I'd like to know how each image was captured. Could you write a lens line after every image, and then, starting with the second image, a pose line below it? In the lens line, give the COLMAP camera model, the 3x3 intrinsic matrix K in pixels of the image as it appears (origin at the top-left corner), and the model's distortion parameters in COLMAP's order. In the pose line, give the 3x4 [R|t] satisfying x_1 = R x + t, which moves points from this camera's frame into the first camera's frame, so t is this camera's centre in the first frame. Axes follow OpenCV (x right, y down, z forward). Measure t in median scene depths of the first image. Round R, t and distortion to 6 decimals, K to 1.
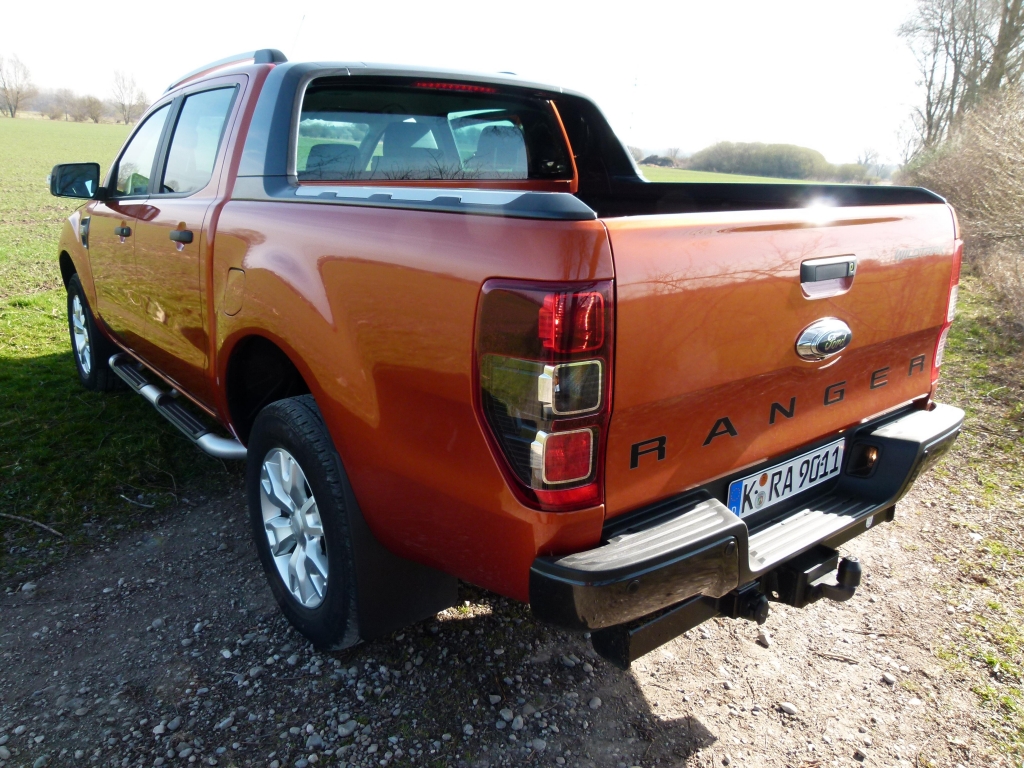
lens RADIAL K [[765.4, 0, 504.2], [0, 765.4, 386.3], [0, 0, 1]] dist [-0.039087, 0.008842]
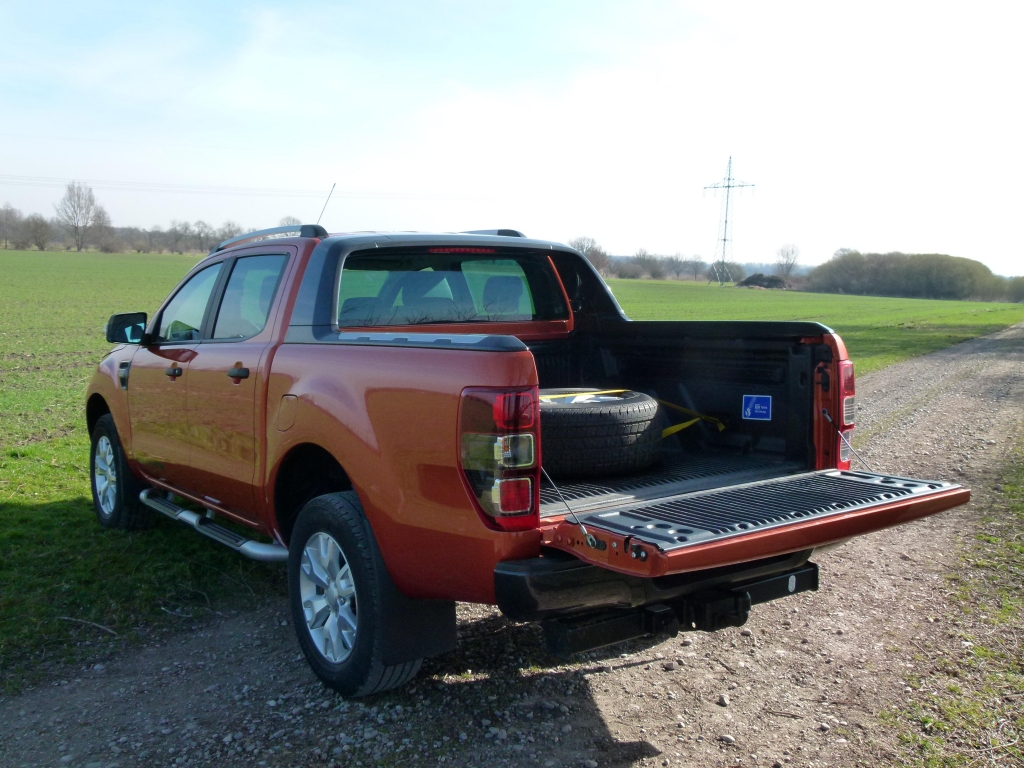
lens RADIAL K [[1040.5, 0, 512.0], [0, 1040.5, 384.0], [0, 0, 1]] dist [-0.086861, 0.002458]
pose [[0.998704, -0.018736, -0.047323, 0.104940], [0.009268, 0.981179, -0.192876, 0.161232], [0.050046, 0.192188, 0.980081, -0.674577]]
